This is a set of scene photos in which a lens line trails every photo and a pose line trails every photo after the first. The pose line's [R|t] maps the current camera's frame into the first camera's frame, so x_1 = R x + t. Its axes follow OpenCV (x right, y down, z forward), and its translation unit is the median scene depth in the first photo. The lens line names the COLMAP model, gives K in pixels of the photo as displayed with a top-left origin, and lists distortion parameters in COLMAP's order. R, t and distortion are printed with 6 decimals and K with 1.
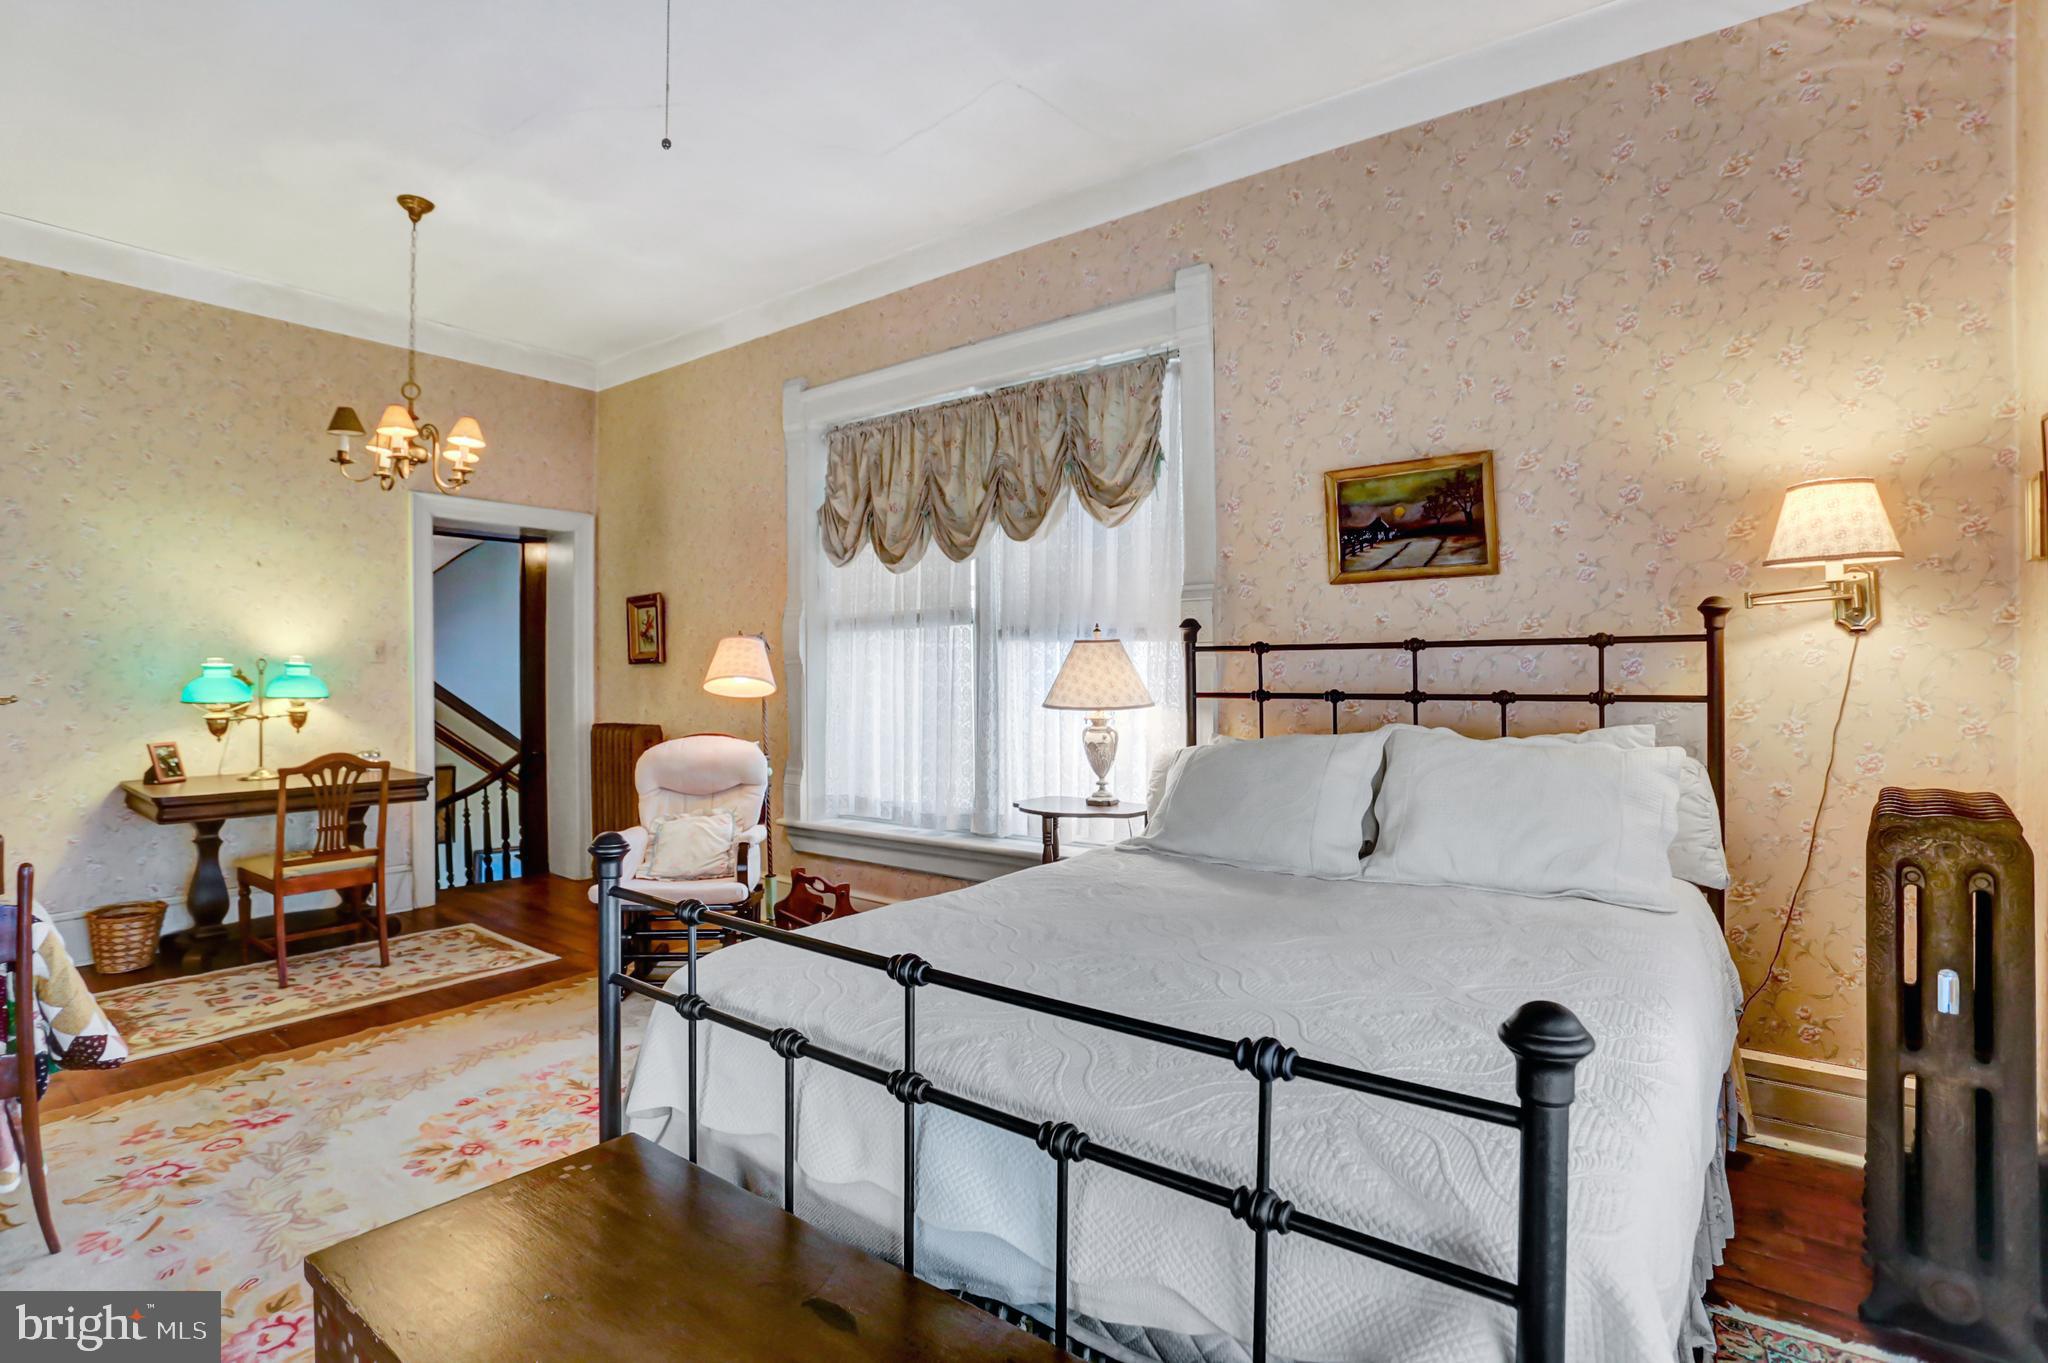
lens RADIAL K [[1008.6, 0, 1025.3], [0, 1008.6, 673.7], [0, 0, 1]] dist [-0.064087, 0.021645]
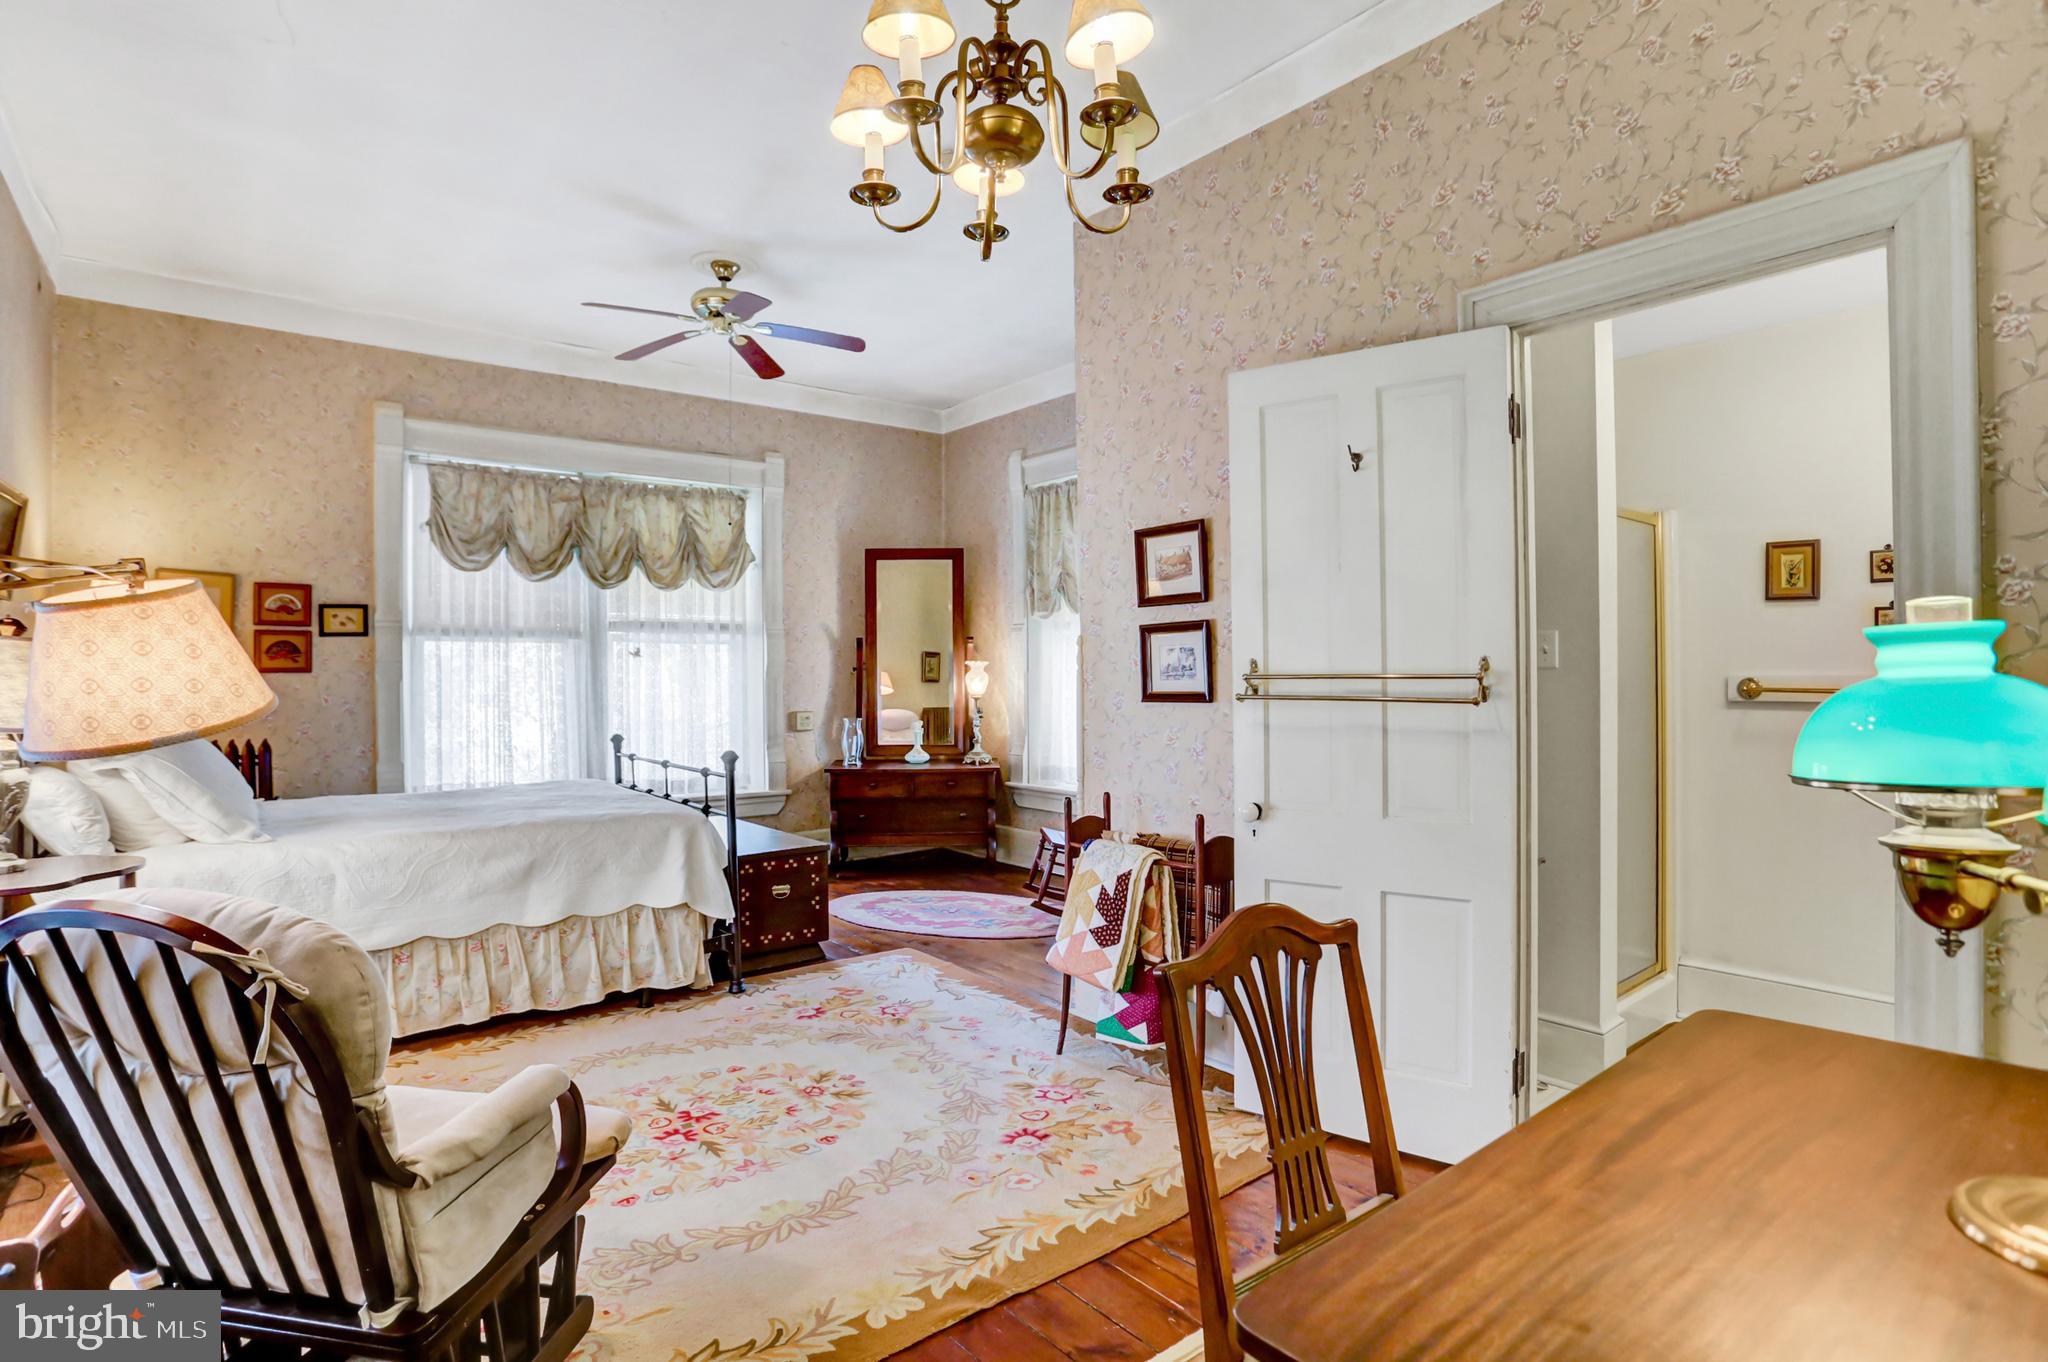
lens RADIAL K [[1008.6, 0, 994.6], [0, 1008.6, 665.8], [0, 0, 1]] dist [-0.064087, 0.021645]
pose [[-0.966093, 0.003808, 0.258167, -1.048689], [0.002117, 0.999974, -0.006828, 0.000255], [-0.258186, -0.006050, -0.966076, 2.028437]]
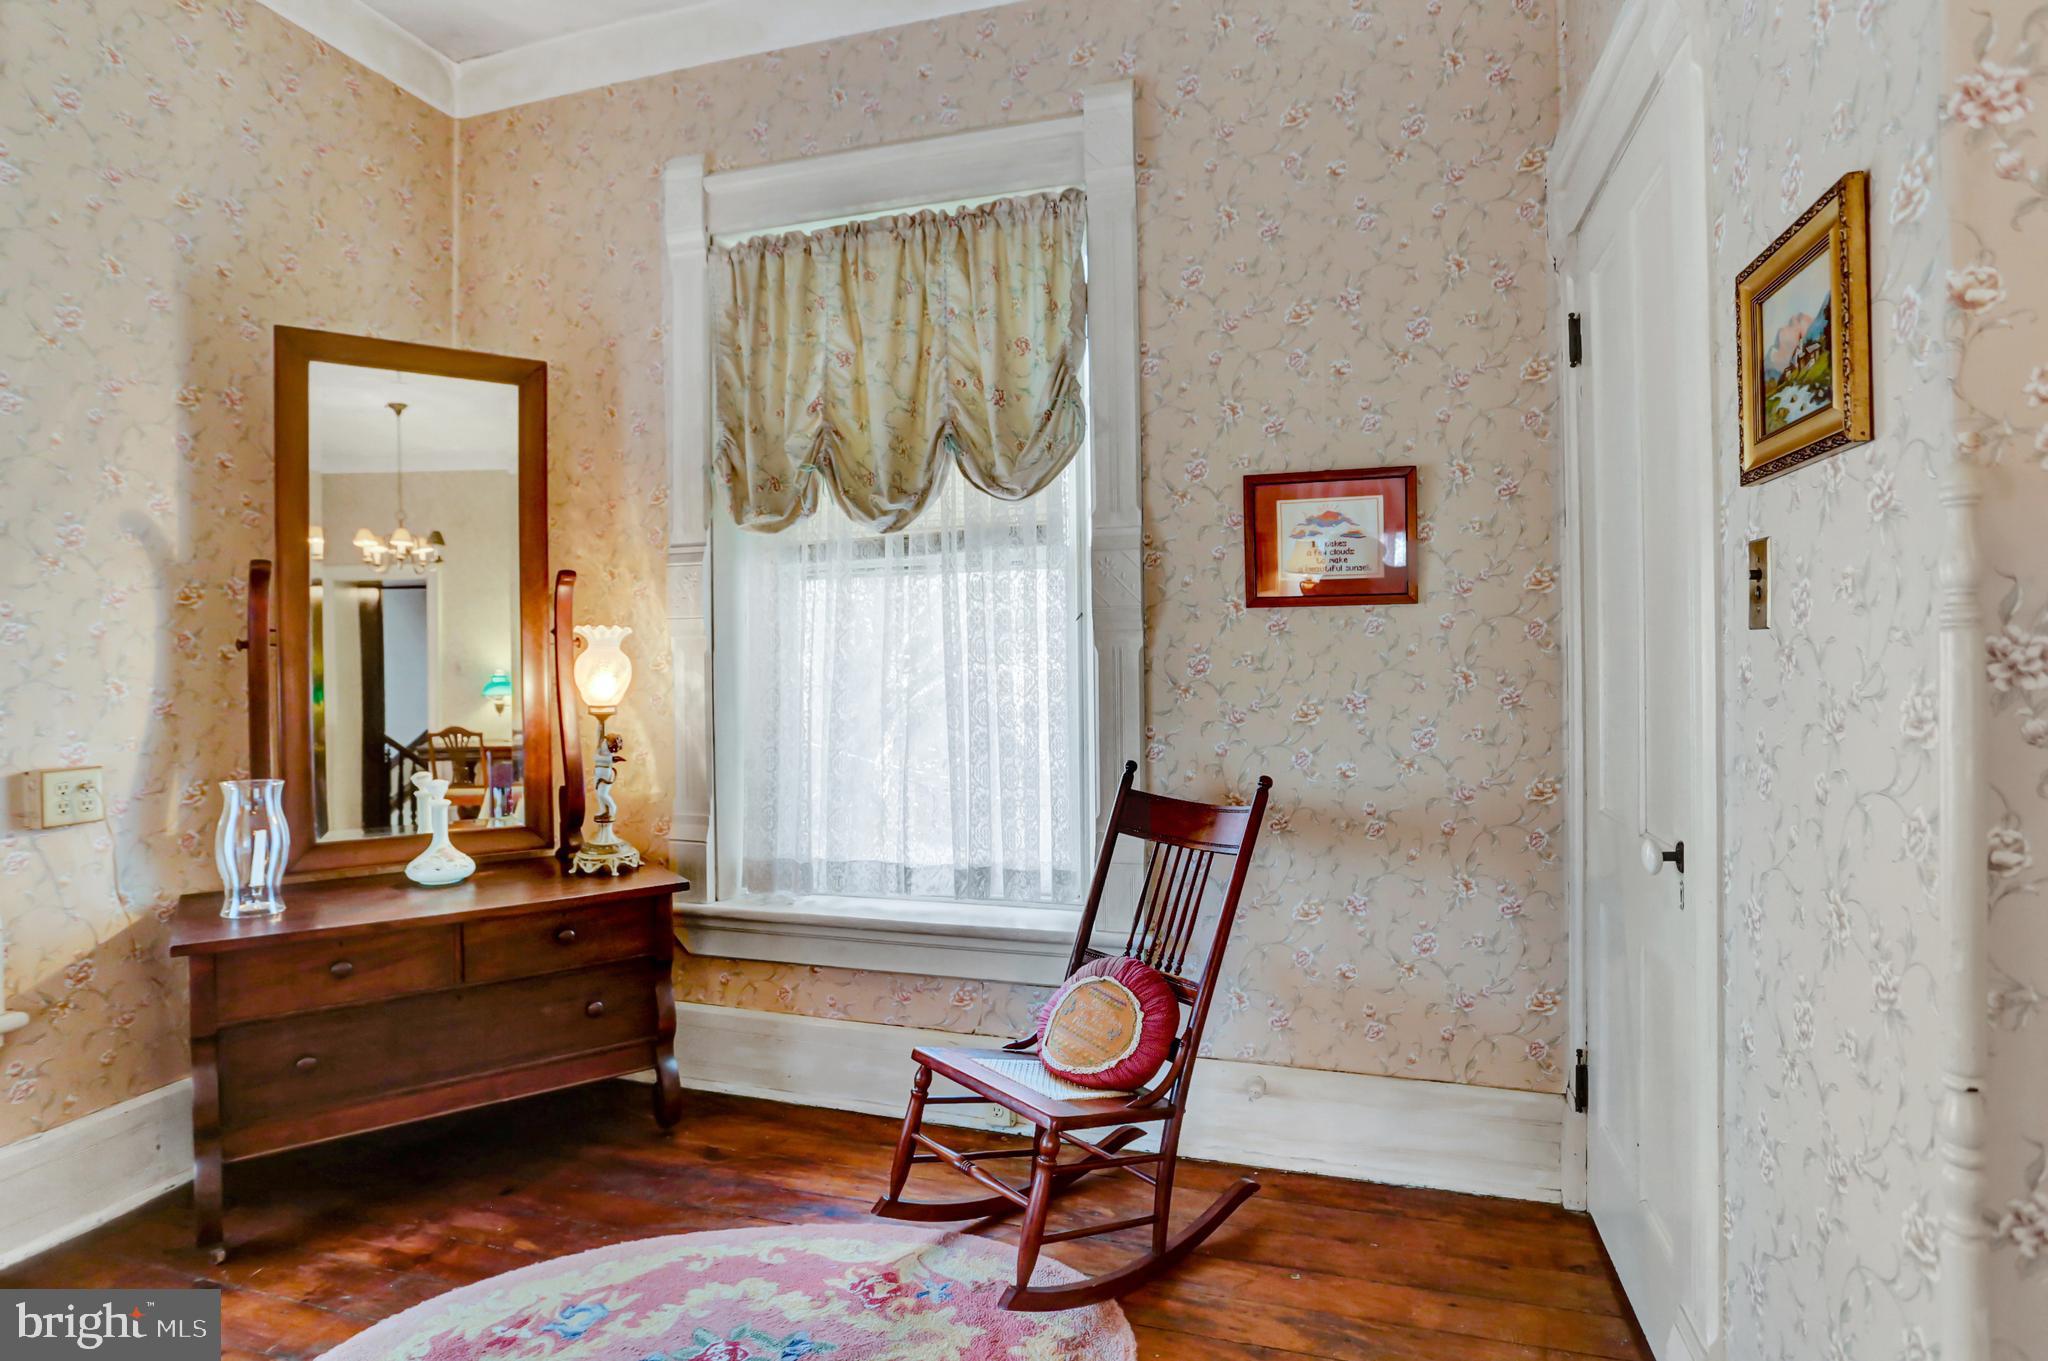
lens RADIAL K [[1120.0, 0, 1023.0], [0, 1120.0, 664.1], [0, 0, 1]] dist [-0.020490, 0.000355]
pose [[-0.949051, 0.006373, -0.315058, -0.686947], [0.008349, 0.999953, -0.004925, 0.011718], [0.315012, -0.007304, -0.949060, 1.367116]]
